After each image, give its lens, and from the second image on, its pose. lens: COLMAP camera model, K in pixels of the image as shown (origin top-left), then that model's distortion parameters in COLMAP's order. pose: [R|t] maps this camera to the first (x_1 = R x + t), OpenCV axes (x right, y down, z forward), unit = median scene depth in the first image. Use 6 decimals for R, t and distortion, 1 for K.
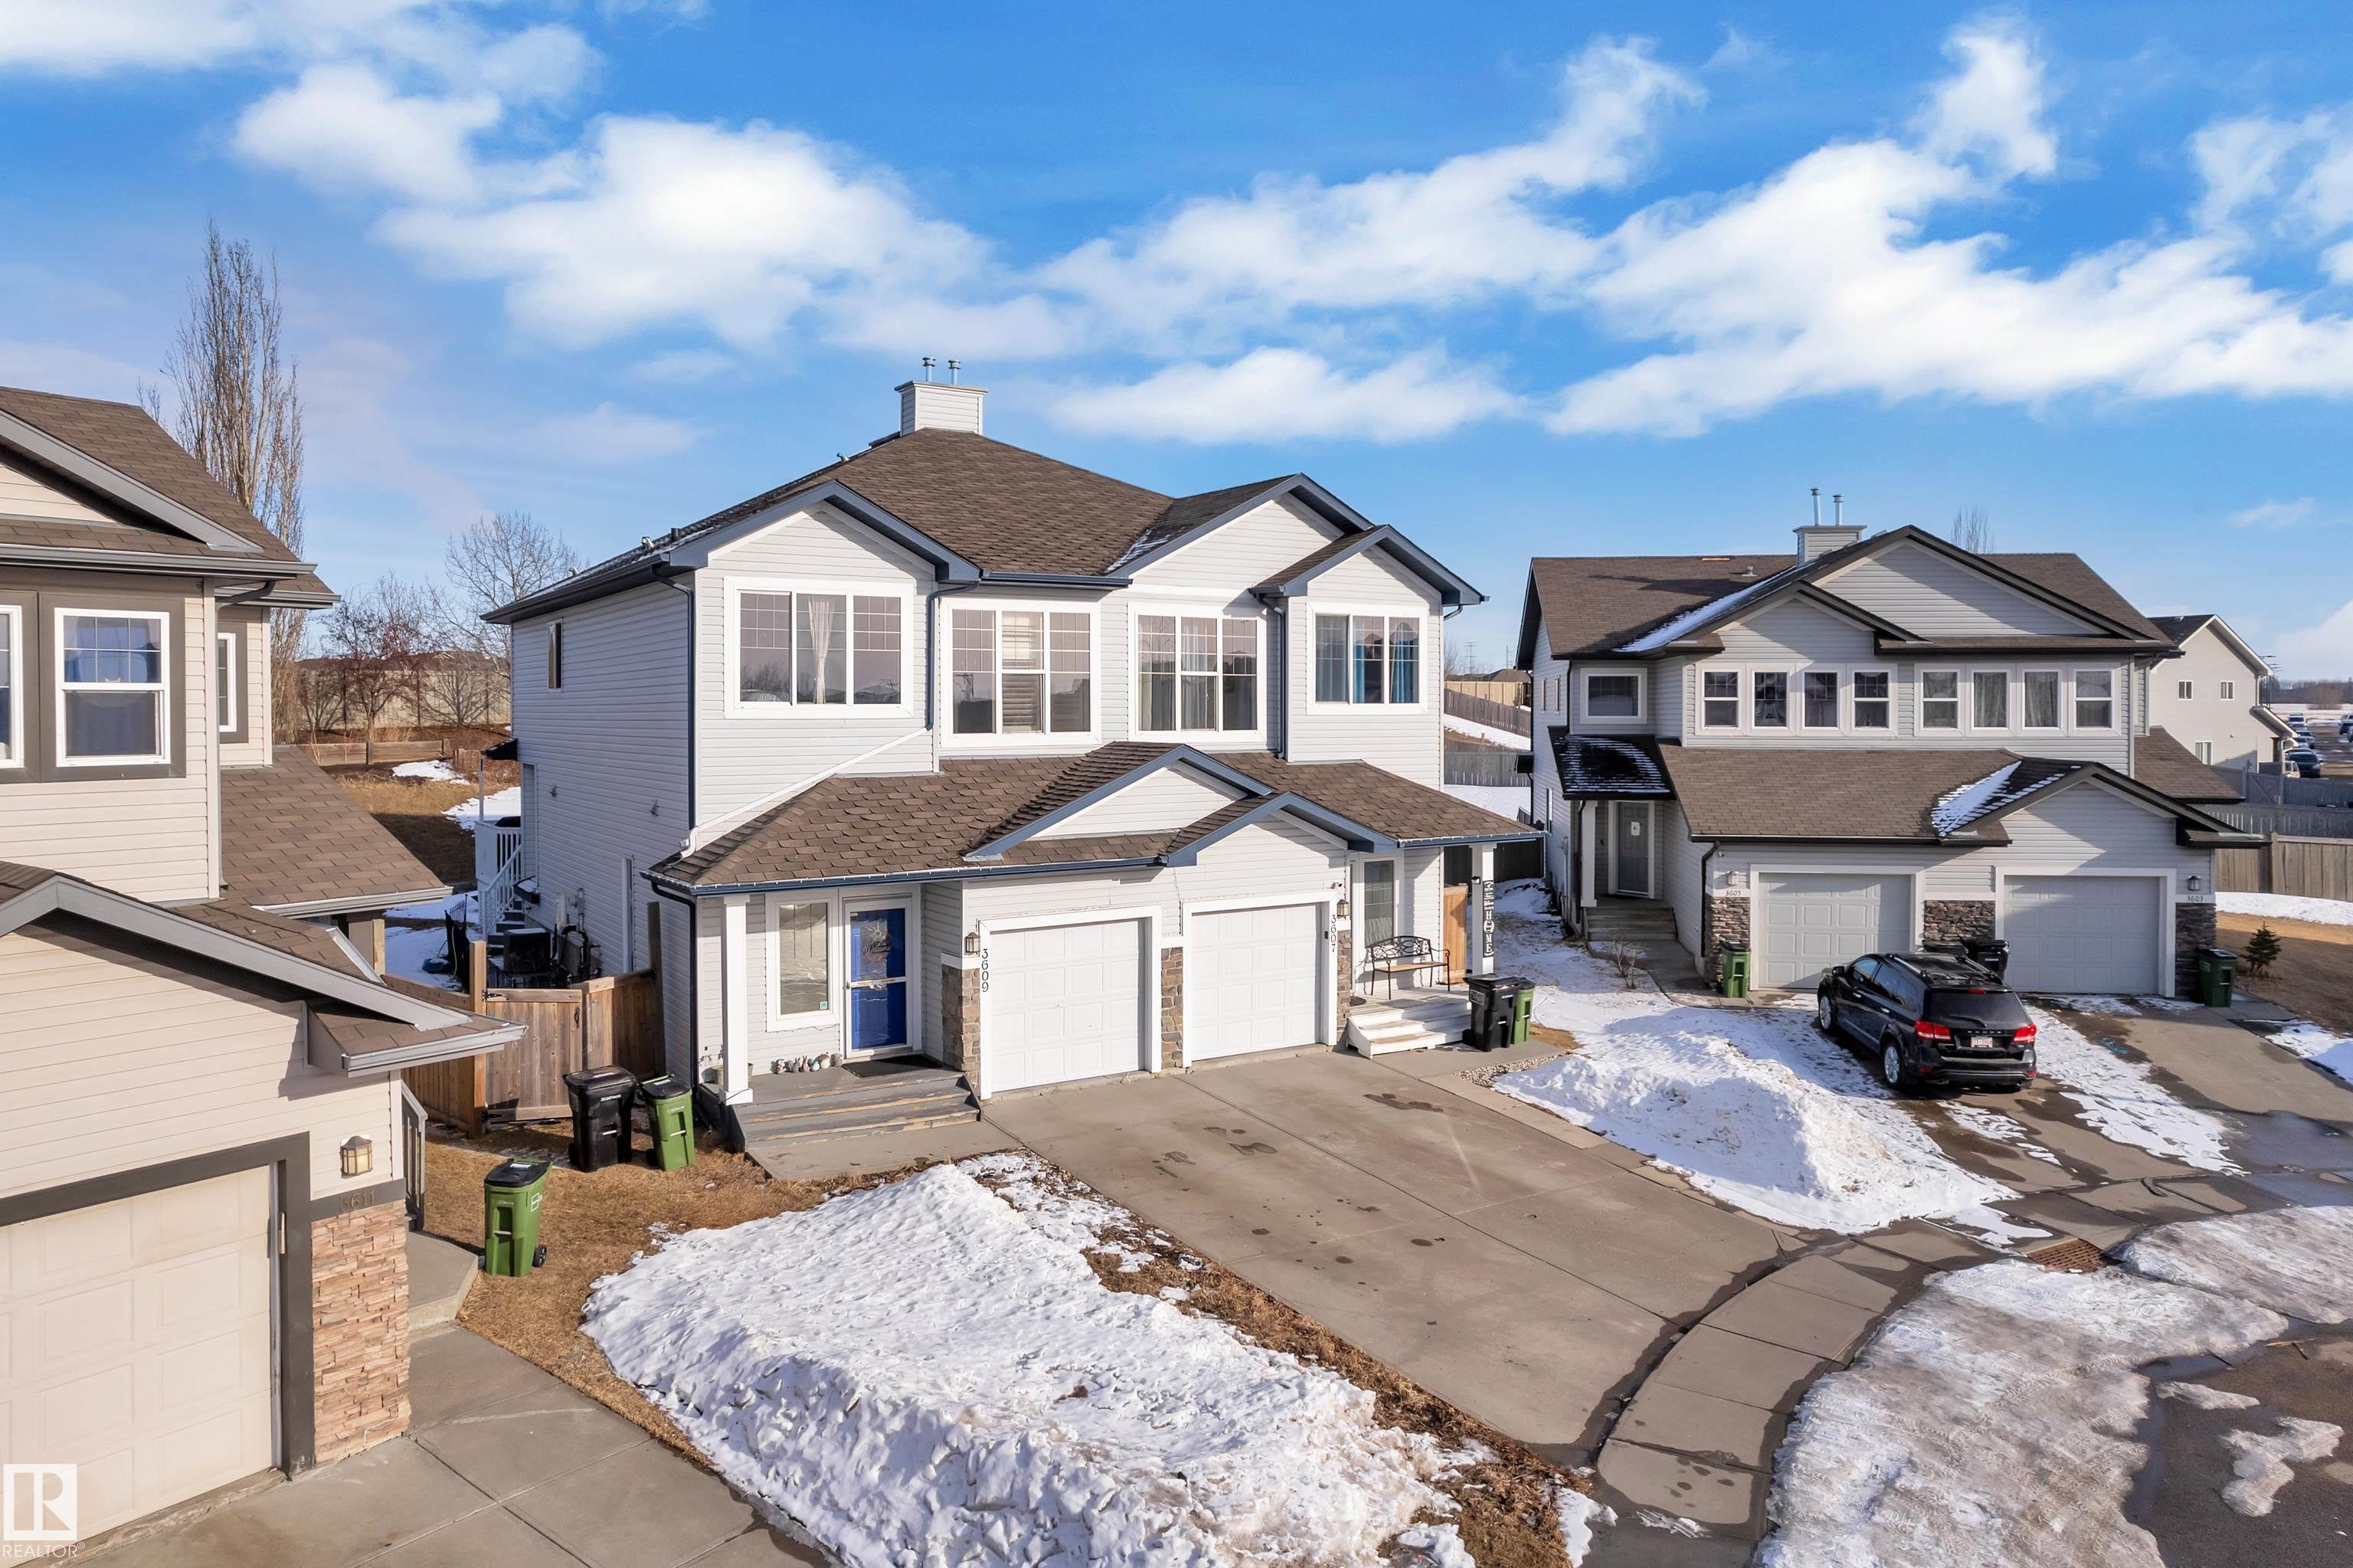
lens RADIAL K [[1520.6, 0, 1182.7], [0, 1520.6, 745.3], [0, 0, 1]] dist [-0.073030, 0.060180]
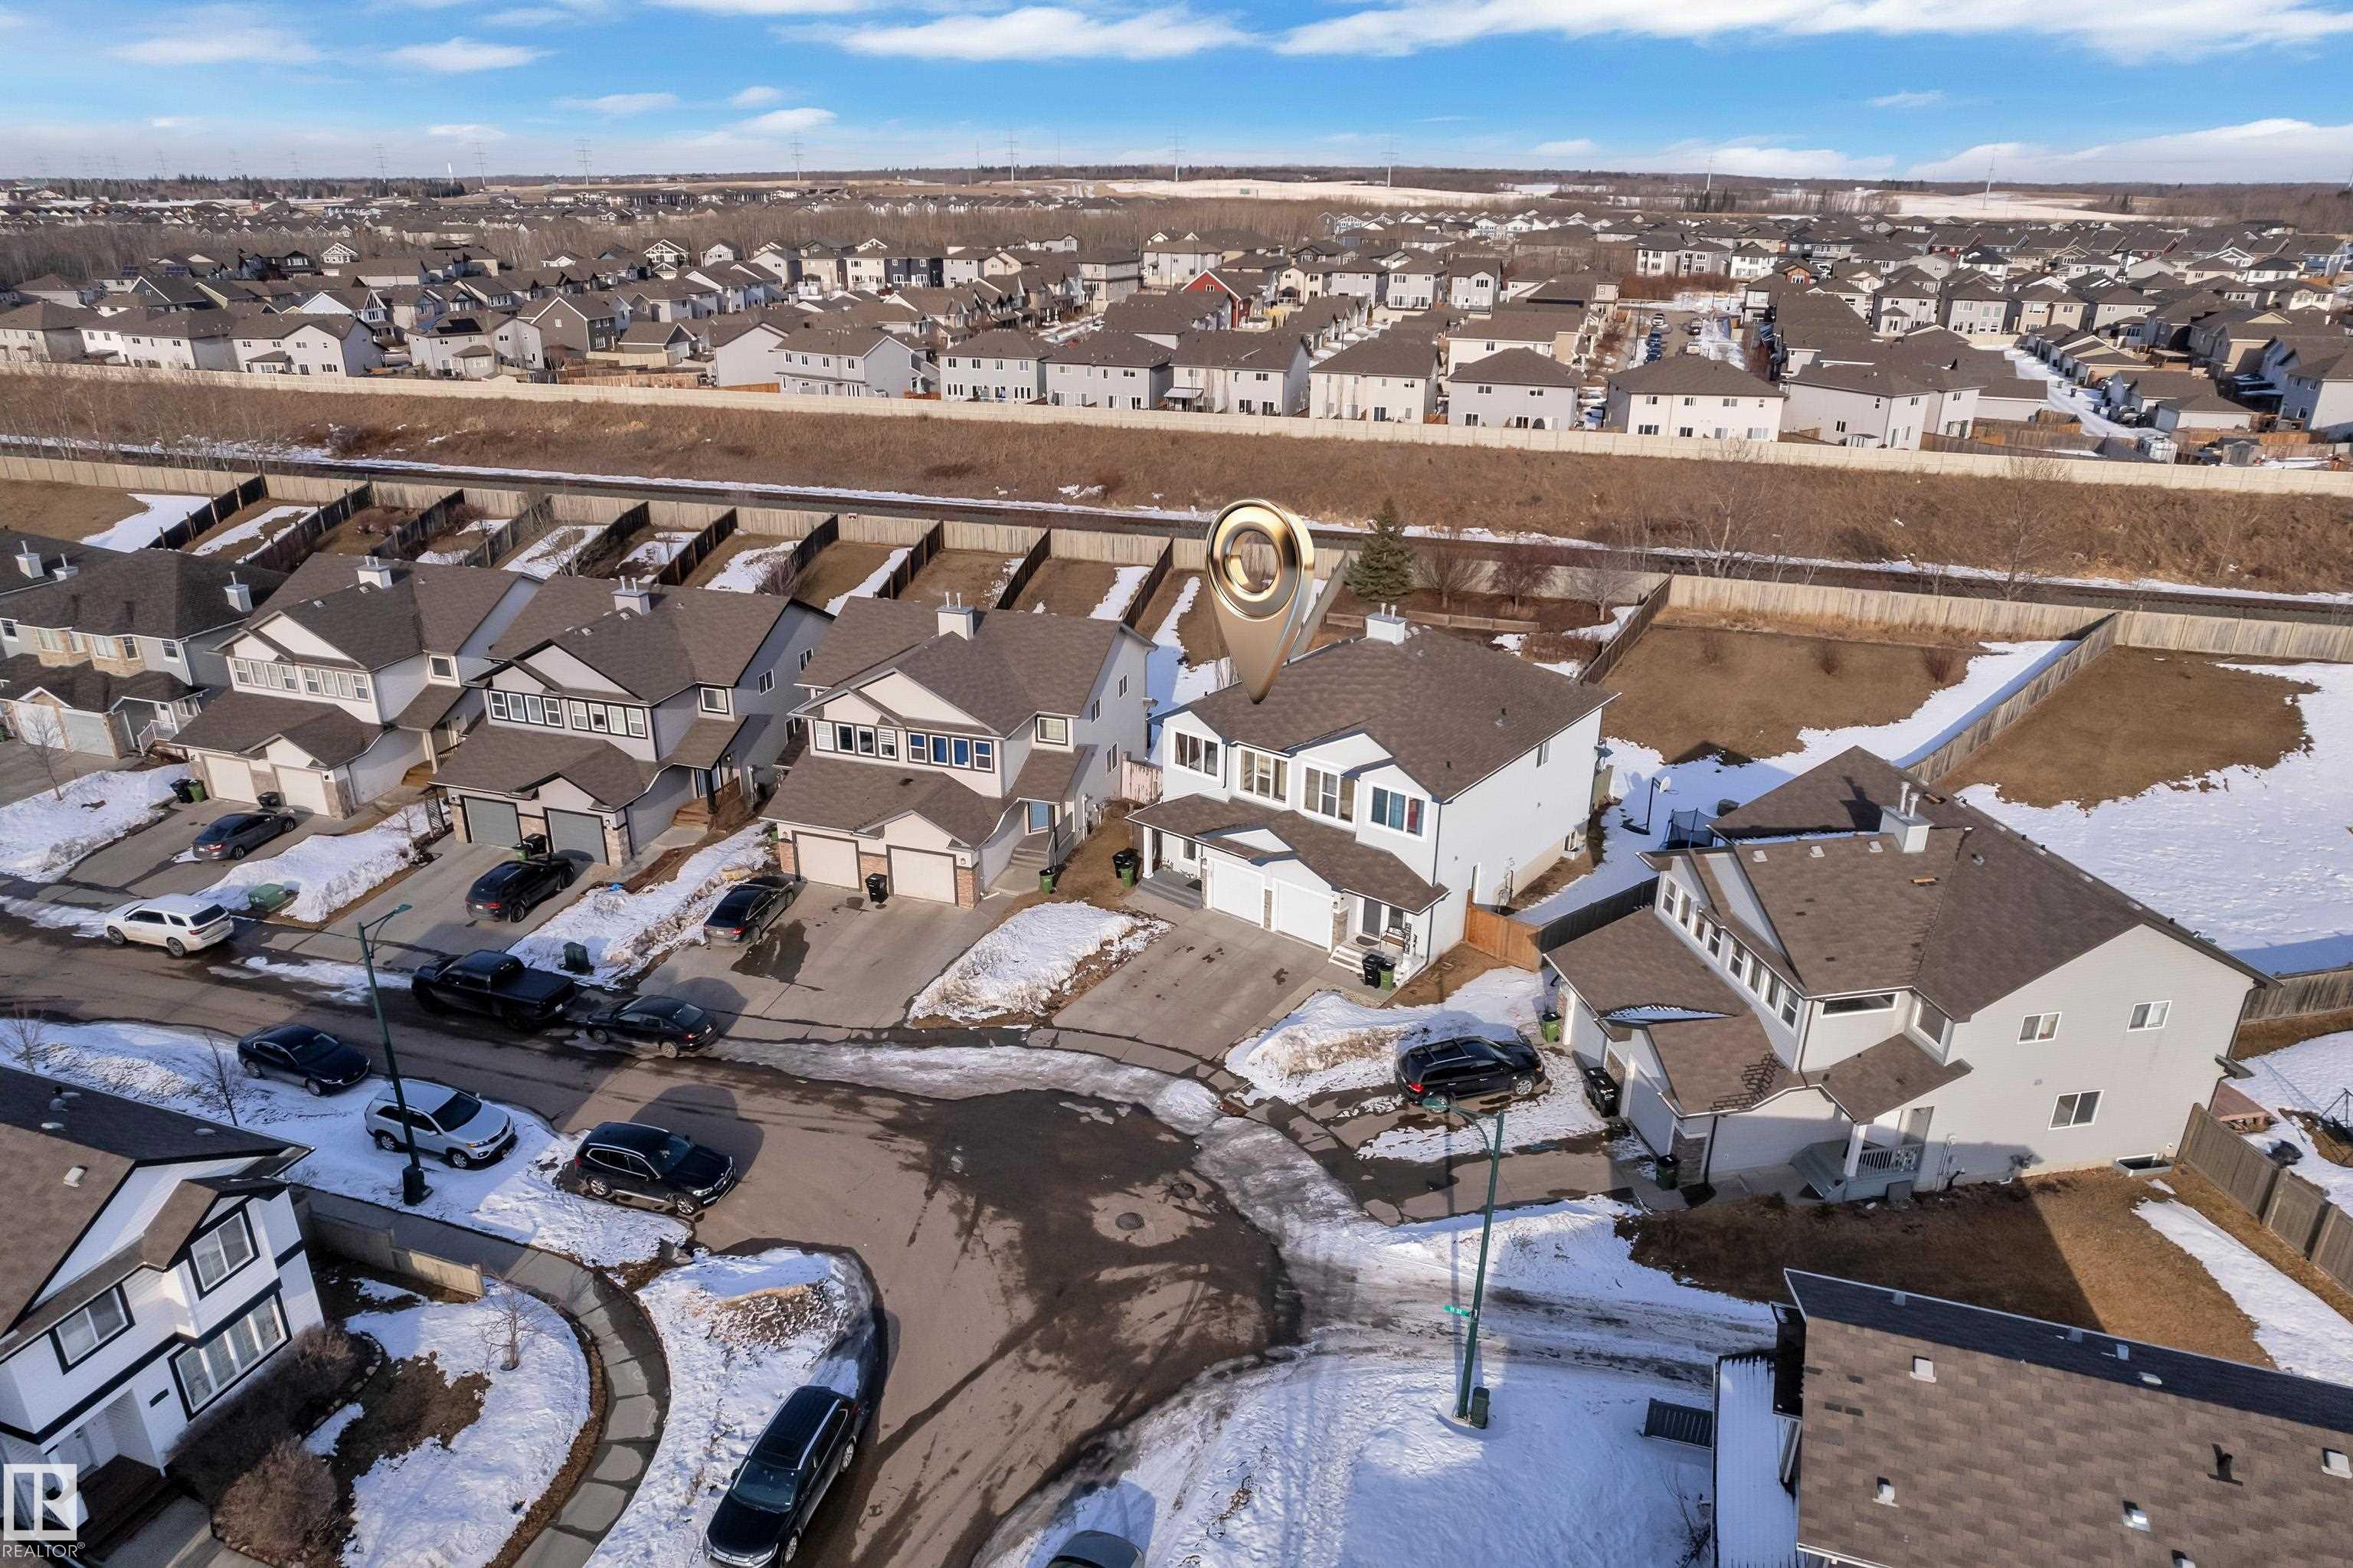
lens RADIAL K [[1479.6, 0, 1171.2], [0, 1479.6, 837.4], [0, 0, 1]] dist [-0.068186, 0.059259]
pose [[0.319240, 0.389864, -0.863766, 2.208686], [-0.029972, 0.915157, 0.401982, -1.022343], [0.947200, -0.102440, 0.303840, 0.024302]]
